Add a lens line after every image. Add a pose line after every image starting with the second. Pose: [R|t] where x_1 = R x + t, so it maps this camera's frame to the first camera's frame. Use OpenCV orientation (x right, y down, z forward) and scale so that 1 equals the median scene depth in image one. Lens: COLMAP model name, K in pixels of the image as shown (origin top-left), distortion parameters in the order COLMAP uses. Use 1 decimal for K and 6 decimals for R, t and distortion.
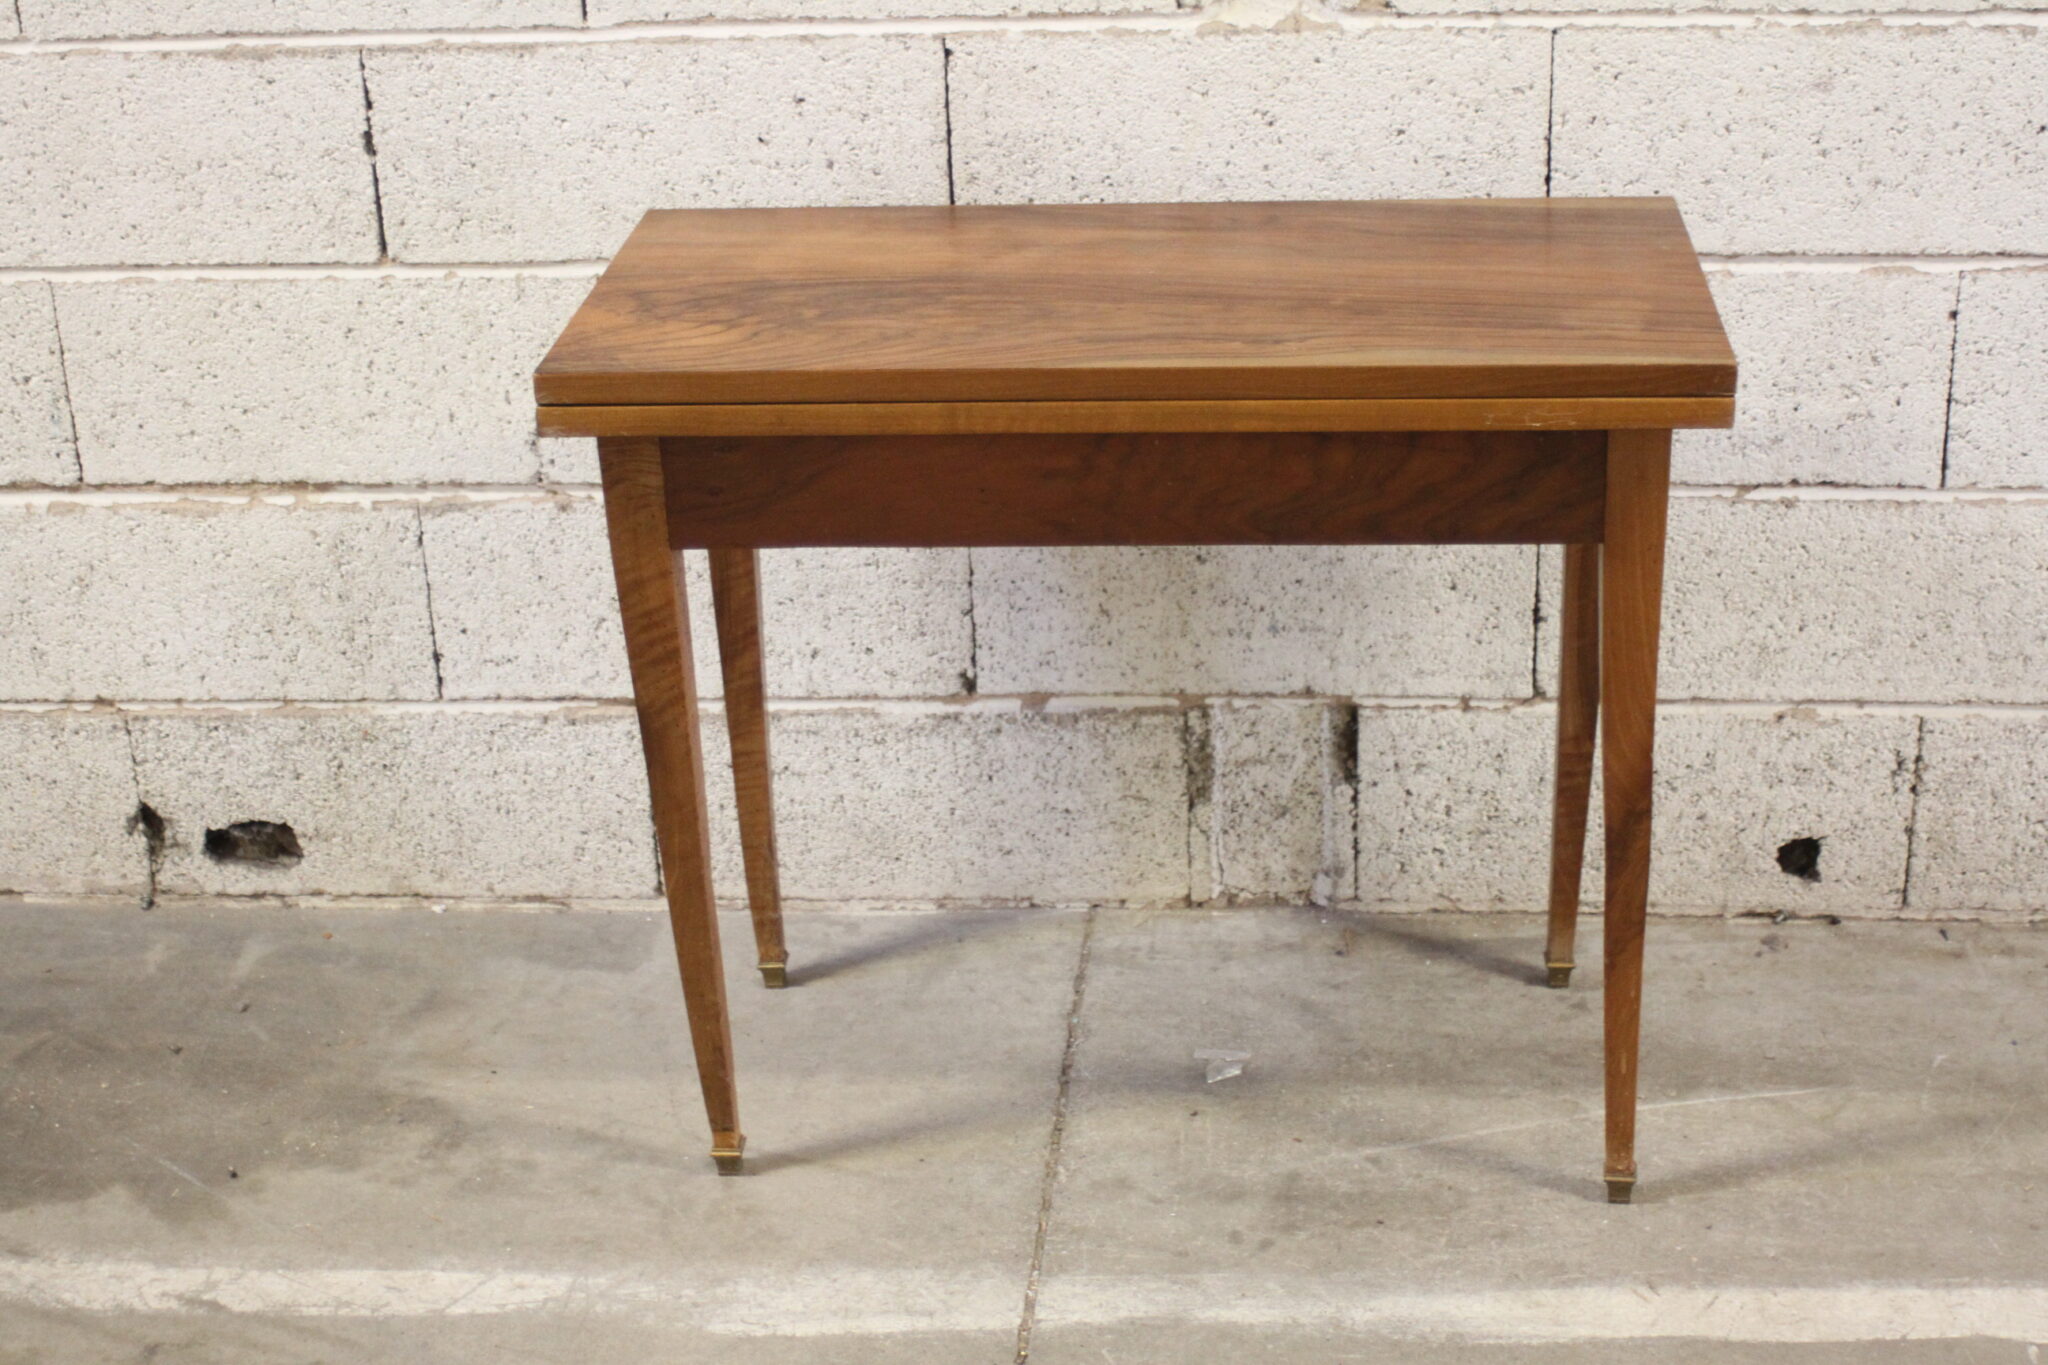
lens RADIAL K [[3132.6, 0, 1025.1], [0, 3132.6, 688.0], [0, 0, 1]] dist [-0.099486, 0.000000]
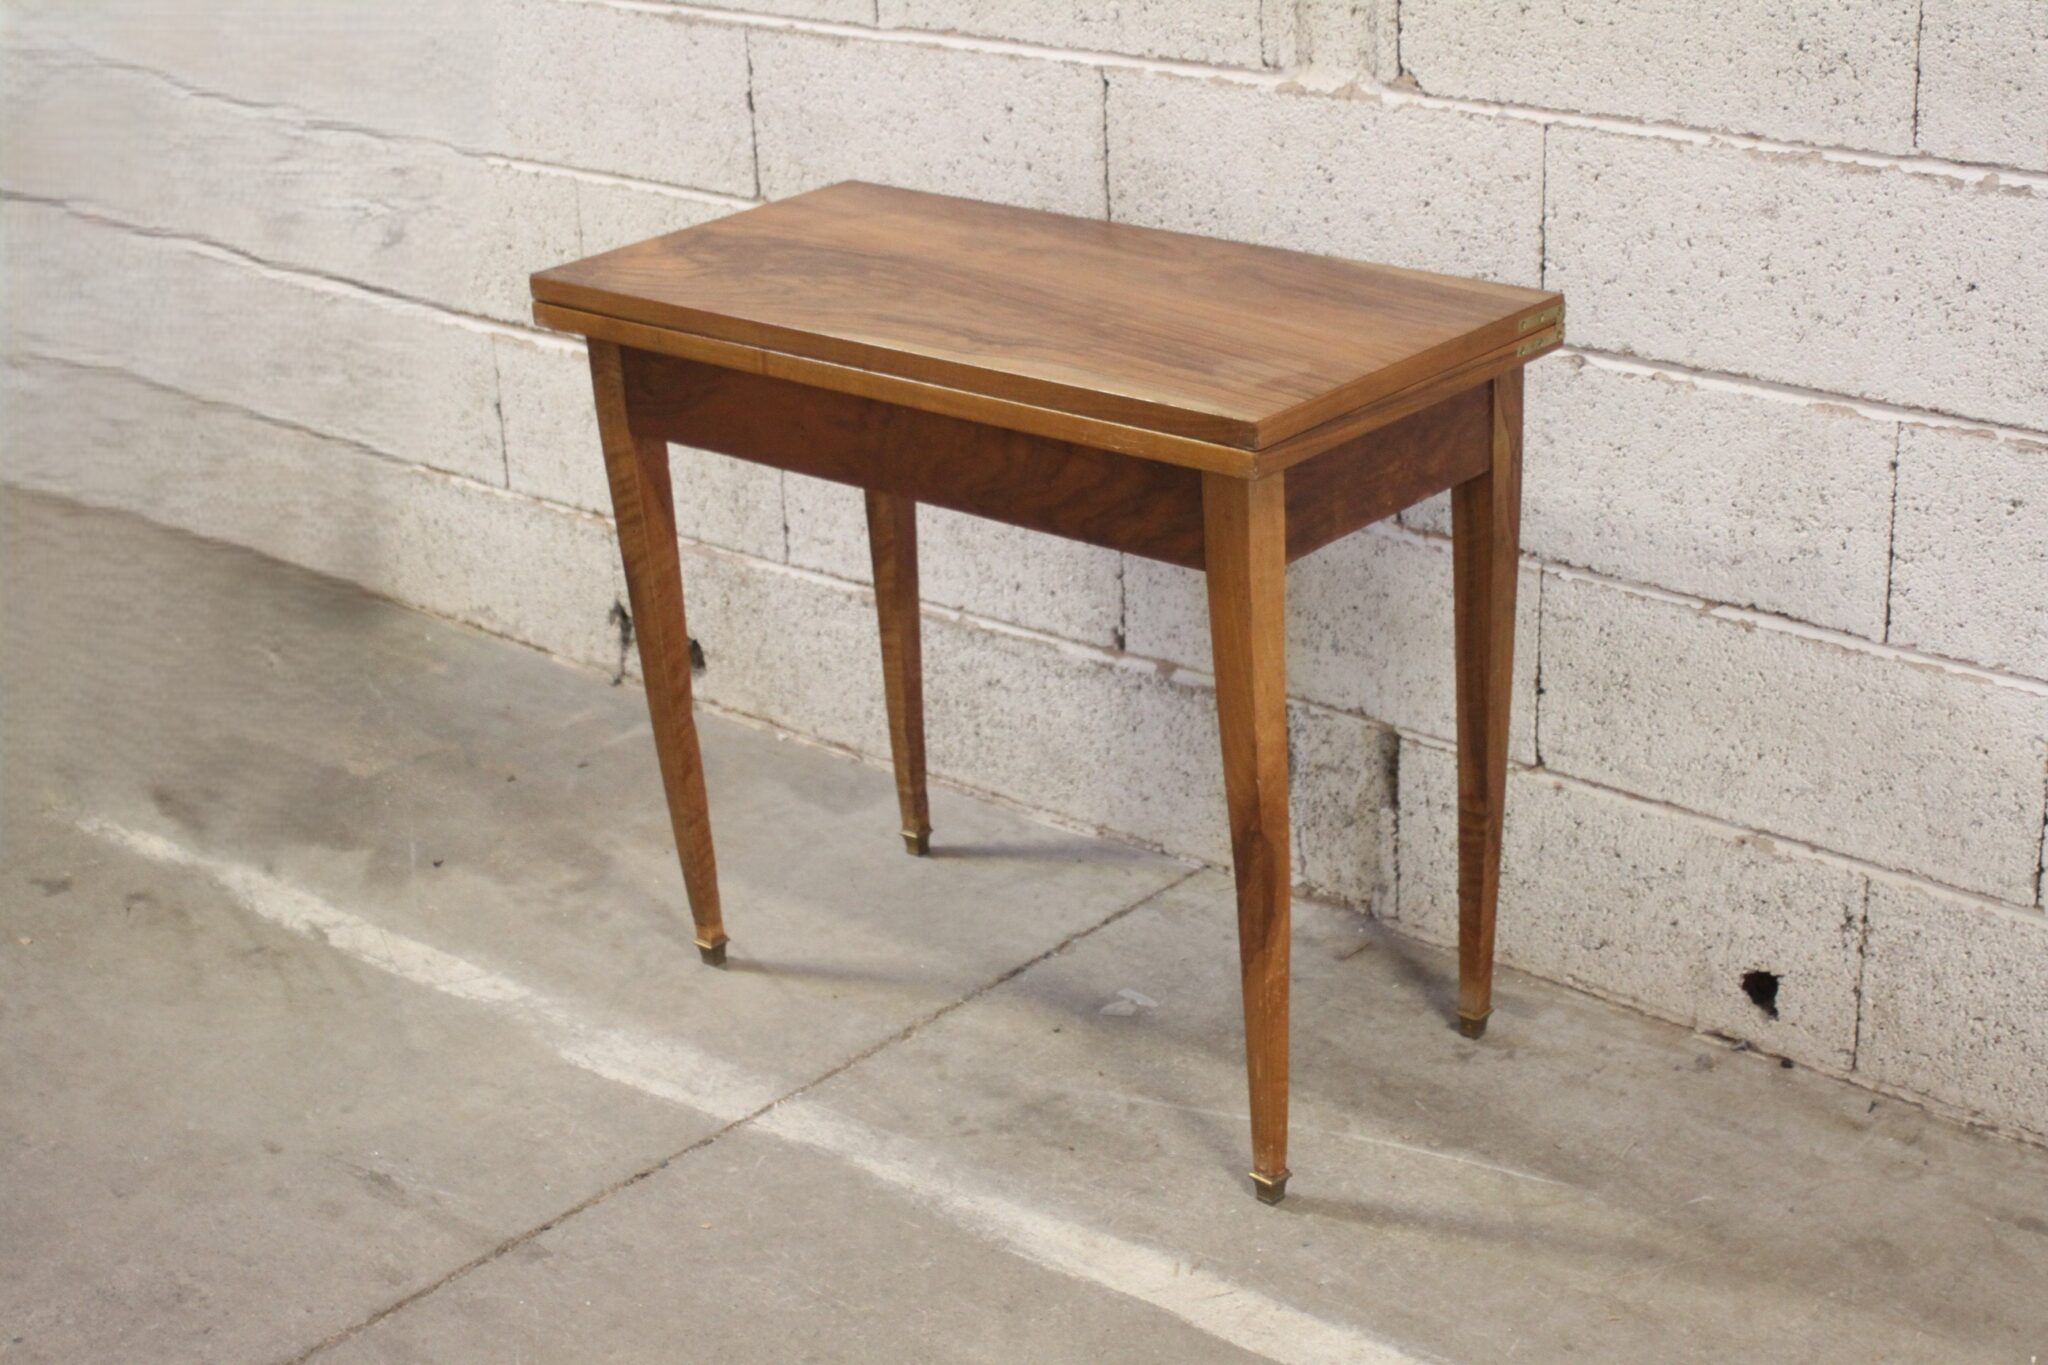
lens RADIAL K [[3132.6, 0, 1023.5], [0, 3132.6, 681.6], [0, 0, 1]] dist [-0.099486, 0.000000]
pose [[0.801723, 0.222037, -0.554923, 0.620756], [-0.227332, 0.971939, 0.060456, -0.050145], [0.552774, 0.077683, 0.829702, 0.043663]]
